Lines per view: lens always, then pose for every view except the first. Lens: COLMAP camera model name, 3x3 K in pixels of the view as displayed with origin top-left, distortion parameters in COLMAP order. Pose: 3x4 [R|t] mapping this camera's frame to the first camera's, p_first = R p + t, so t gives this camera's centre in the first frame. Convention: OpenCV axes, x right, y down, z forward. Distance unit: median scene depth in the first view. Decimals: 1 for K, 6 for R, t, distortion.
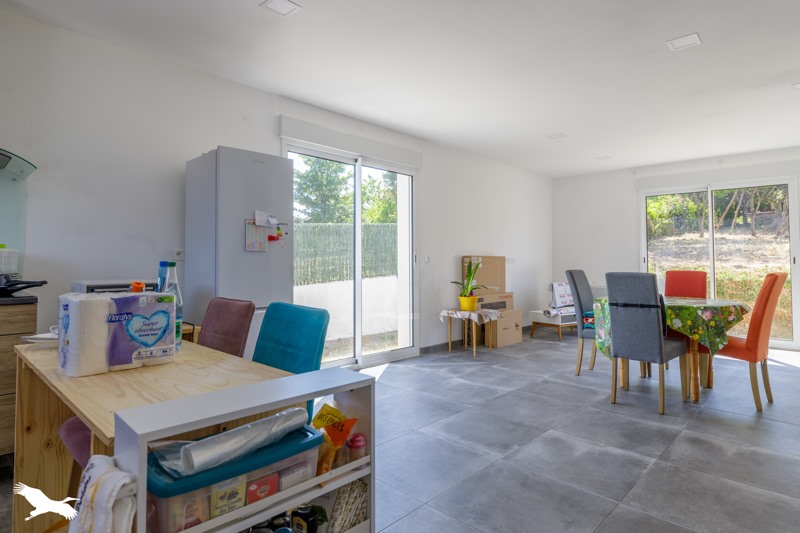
lens RADIAL K [[436.6, 0, 401.5], [0, 436.6, 264.2], [0, 0, 1]] dist [-0.003051, -0.000215]
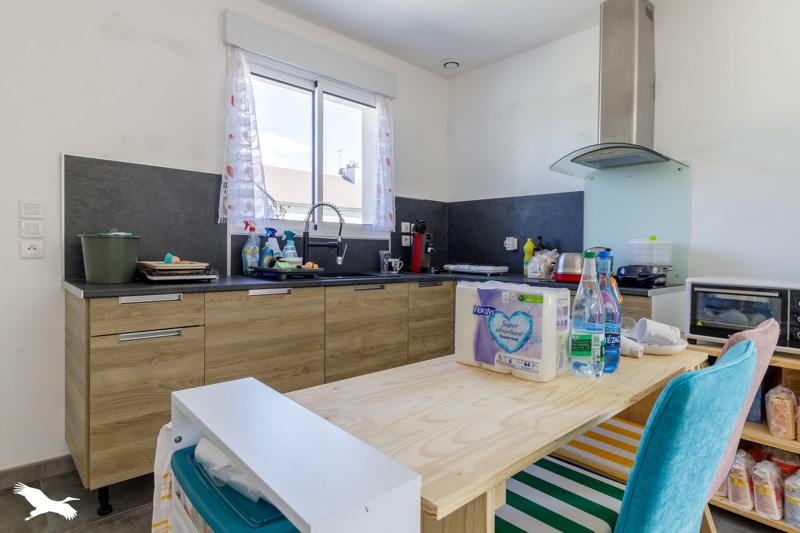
lens RADIAL K [[436.6, 0, 401.7], [0, 436.6, 262.6], [0, 0, 1]] dist [-0.003051, -0.000215]
pose [[-0.060721, 0.029563, -0.997717, 0.253801], [-0.025488, 0.999189, 0.031158, -0.001405], [0.997829, 0.027322, -0.059918, 0.844542]]
